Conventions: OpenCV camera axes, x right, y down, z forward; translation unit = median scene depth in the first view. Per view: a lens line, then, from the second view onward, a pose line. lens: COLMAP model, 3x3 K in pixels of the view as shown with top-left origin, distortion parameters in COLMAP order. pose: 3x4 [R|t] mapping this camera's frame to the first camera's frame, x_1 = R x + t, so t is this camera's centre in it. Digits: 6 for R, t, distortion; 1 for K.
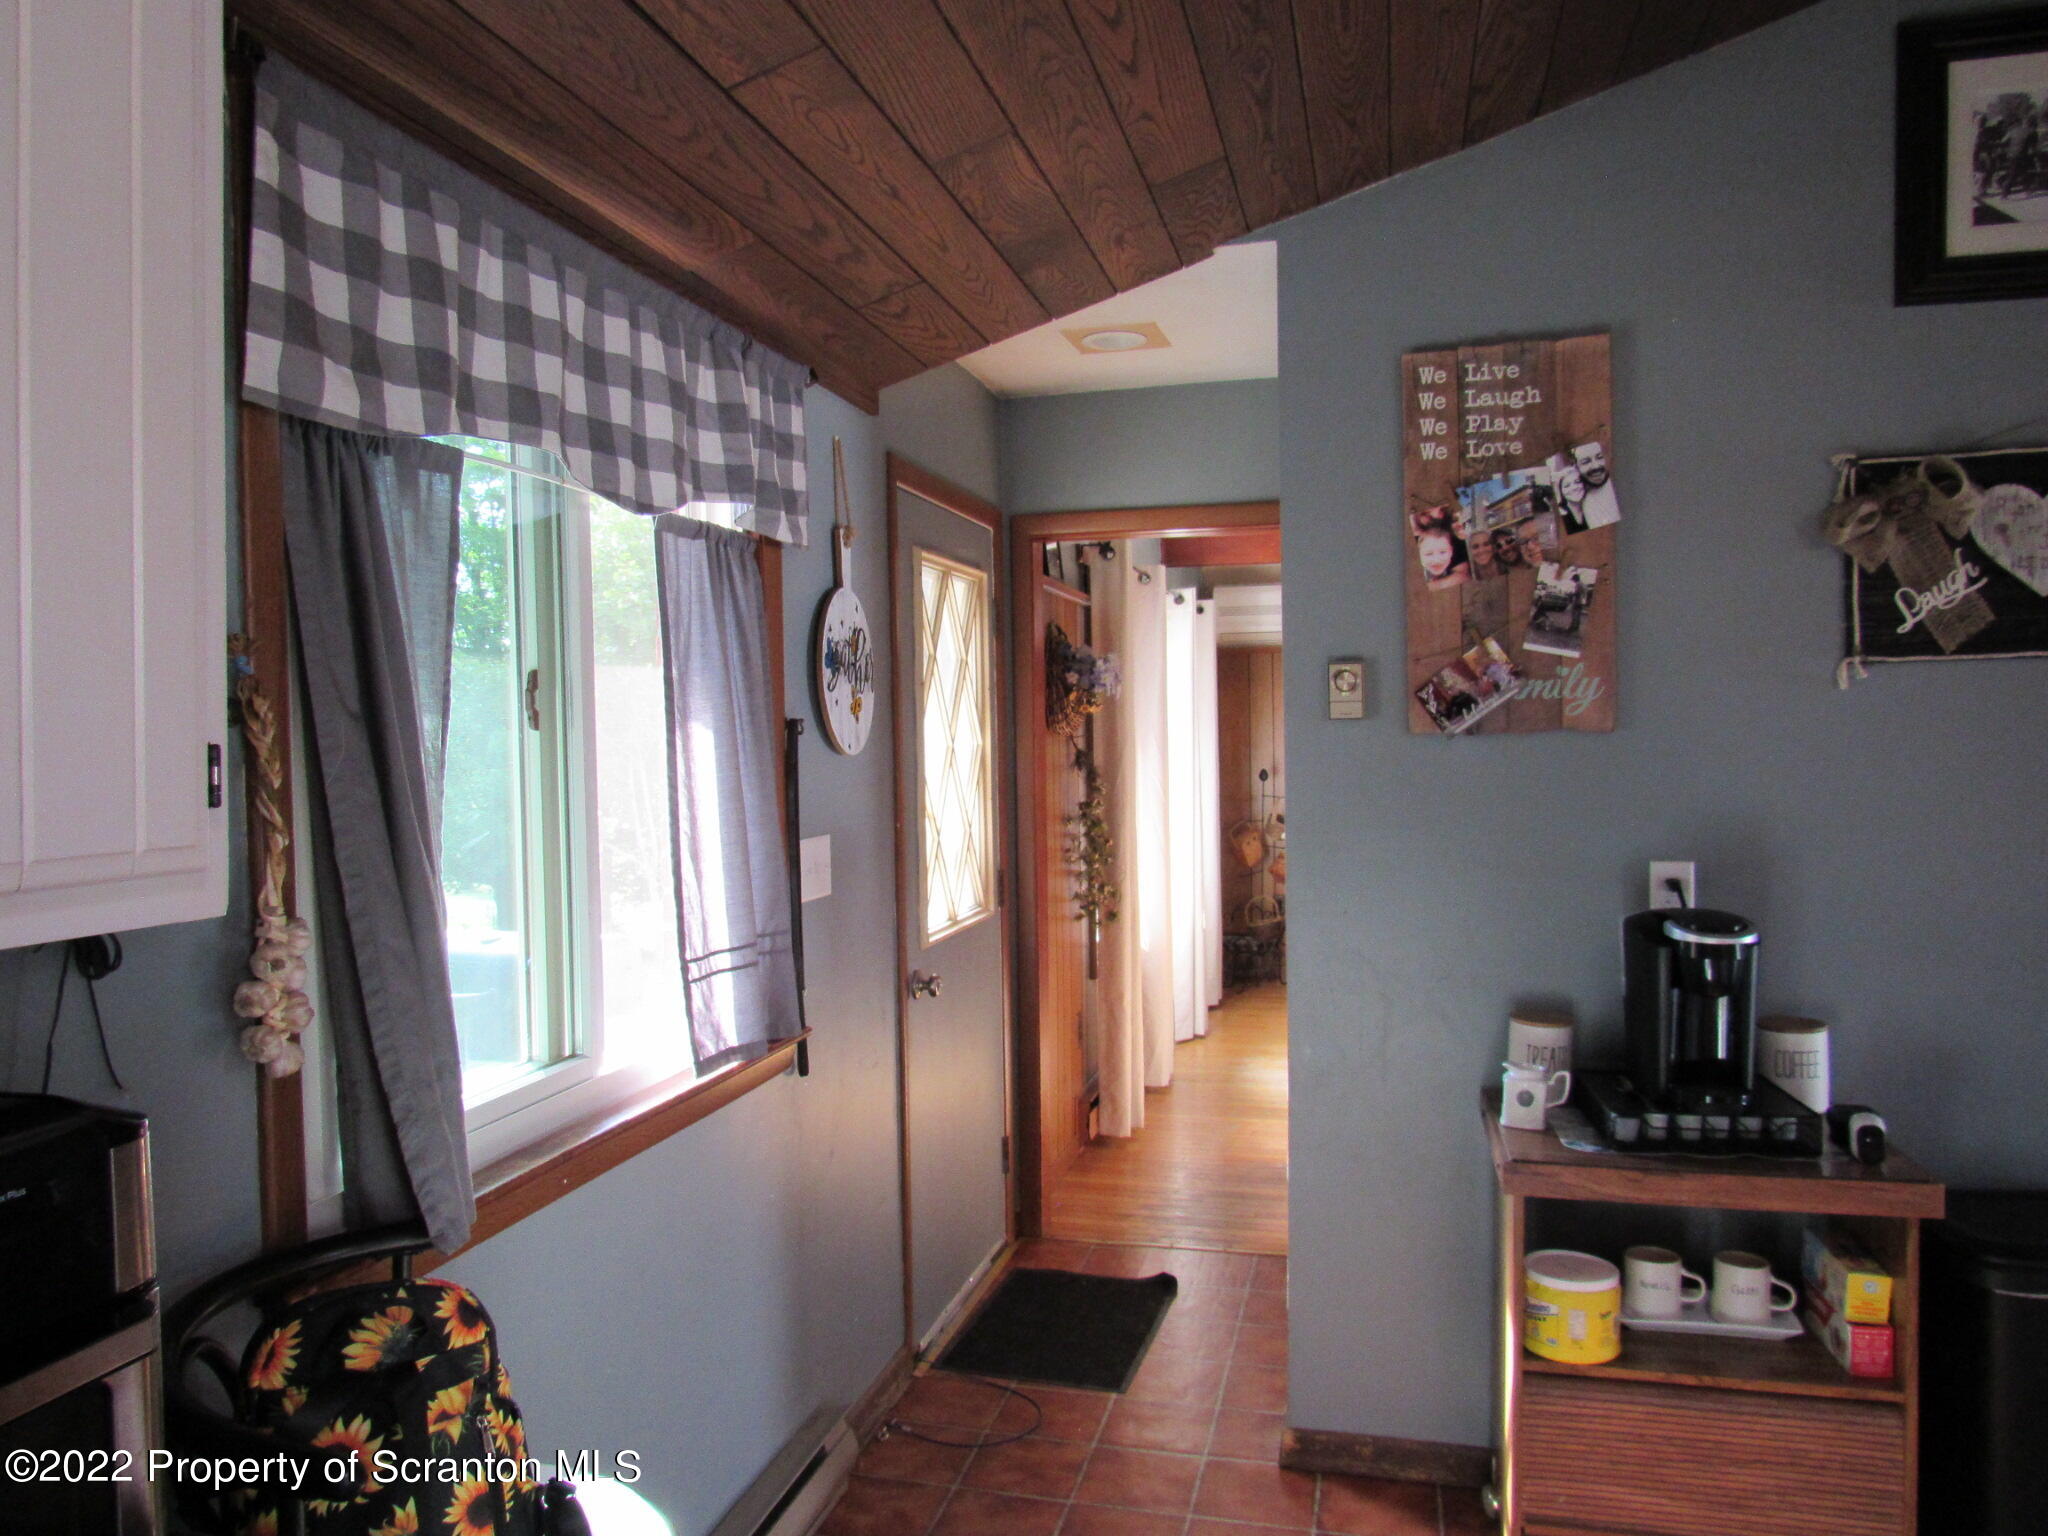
lens RADIAL K [[1464.5, 0, 947.6], [0, 1464.5, 770.2], [0, 0, 1]] dist [-0.040525, 0.024569]
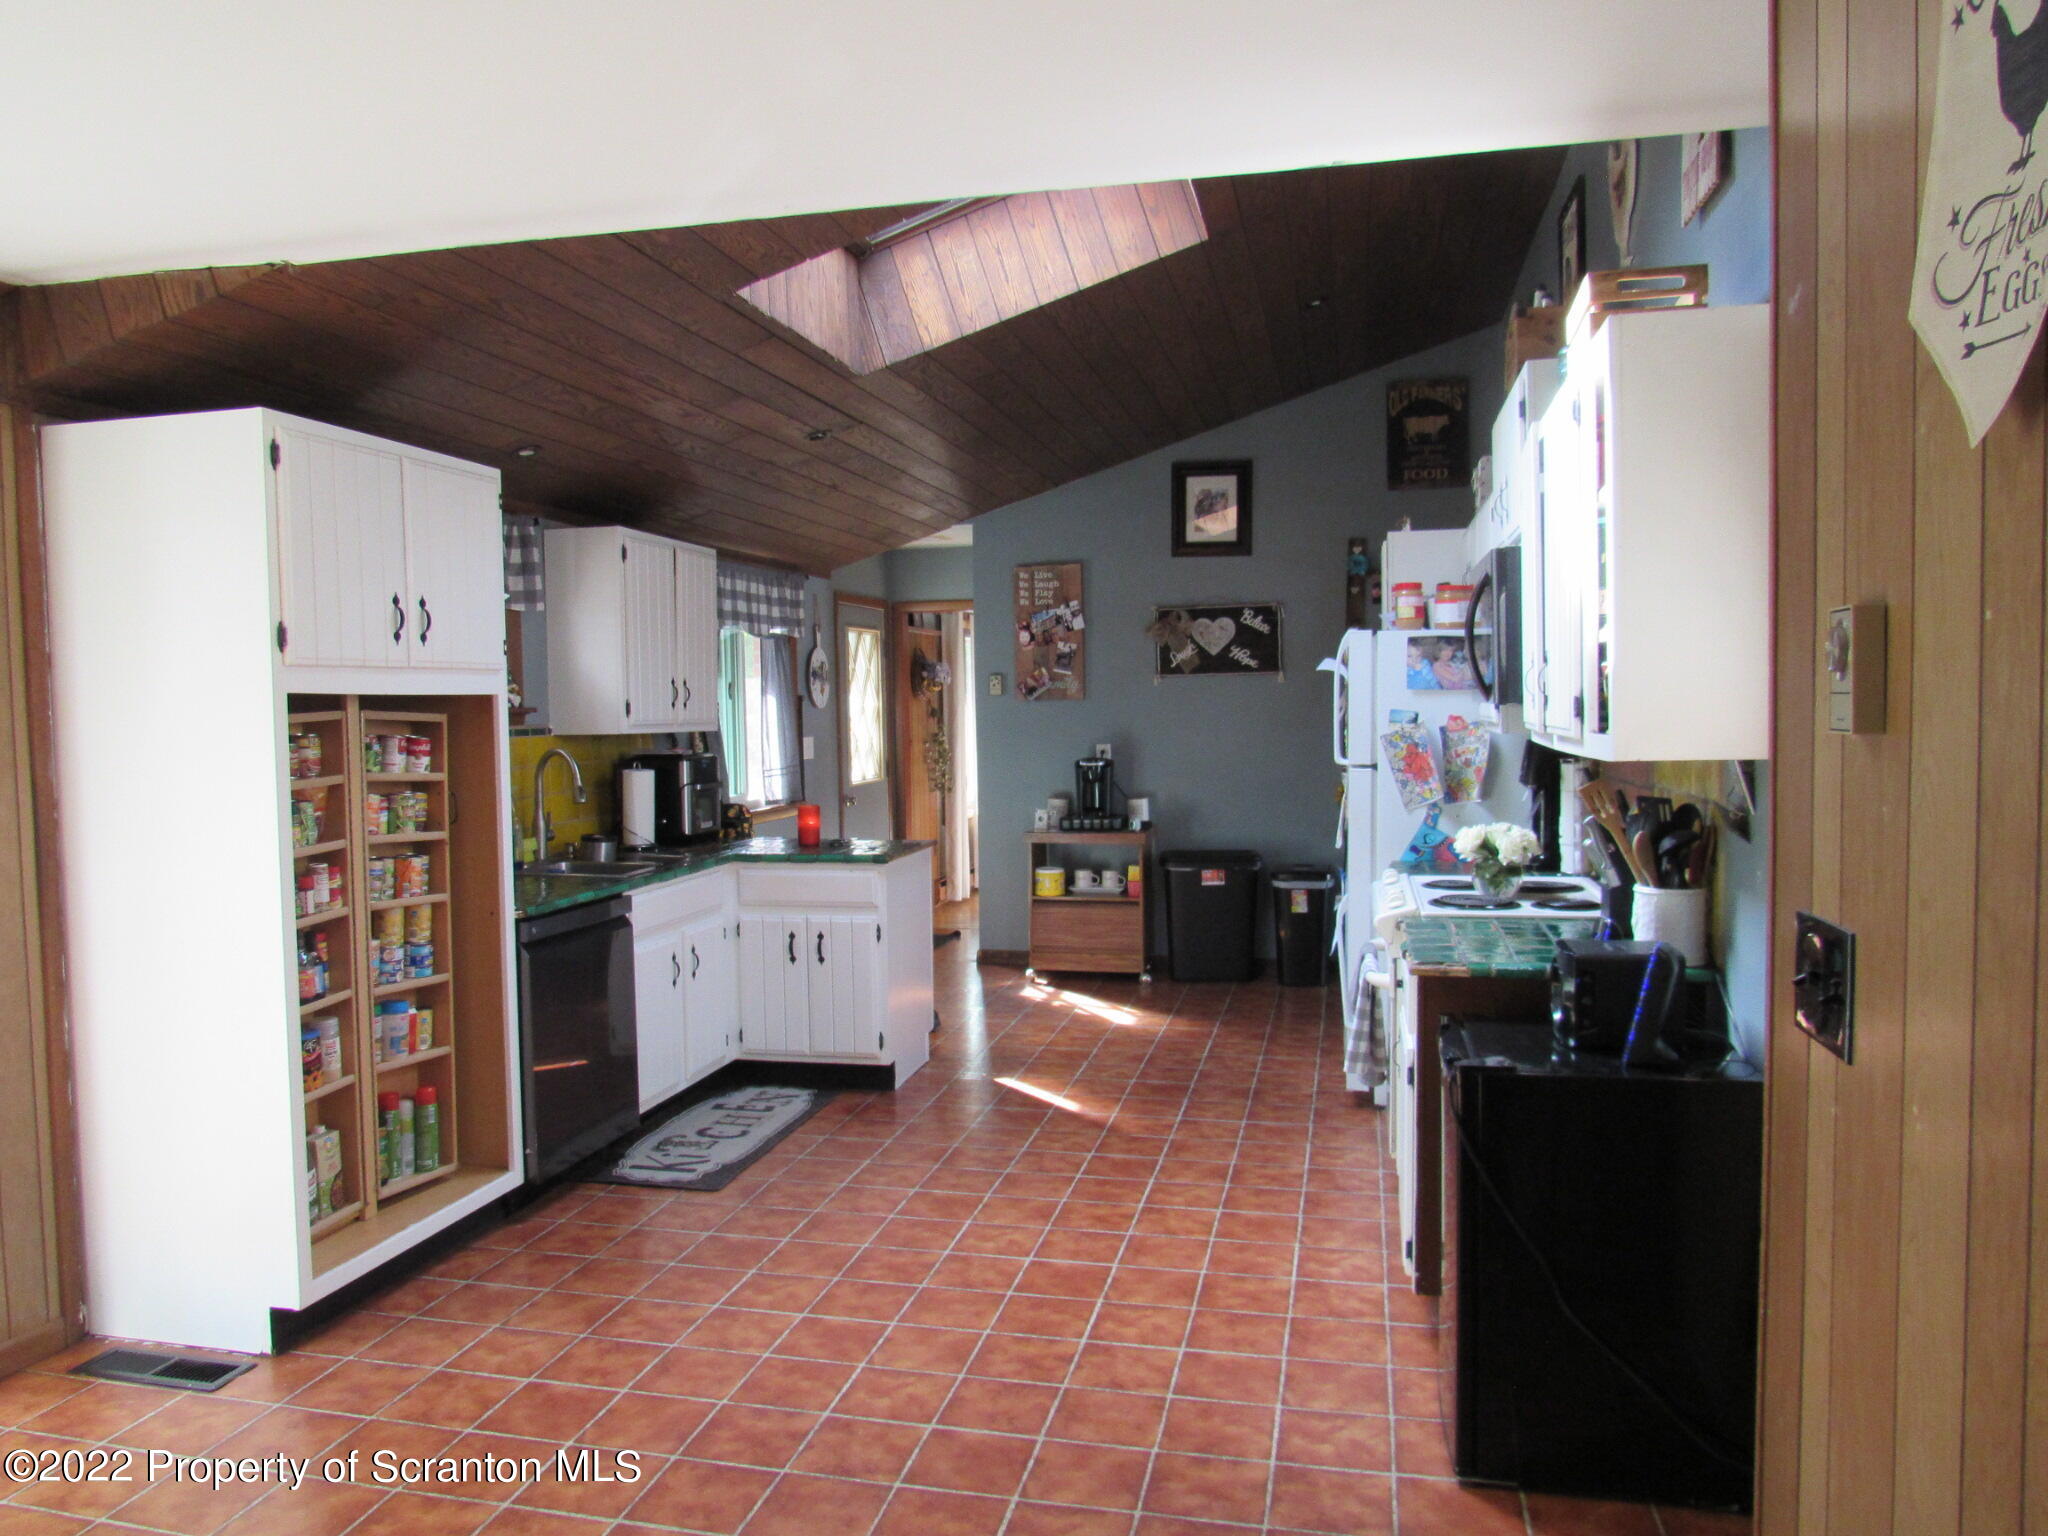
lens RADIAL K [[1464.5, 0, 1031.0], [0, 1464.5, 772.1], [0, 0, 1]] dist [-0.040525, 0.024569]
pose [[0.997151, -0.003372, 0.075359, 0.130940], [0.001576, 0.999714, 0.023878, 0.048552], [-0.075418, -0.023691, 0.996871, -1.923997]]
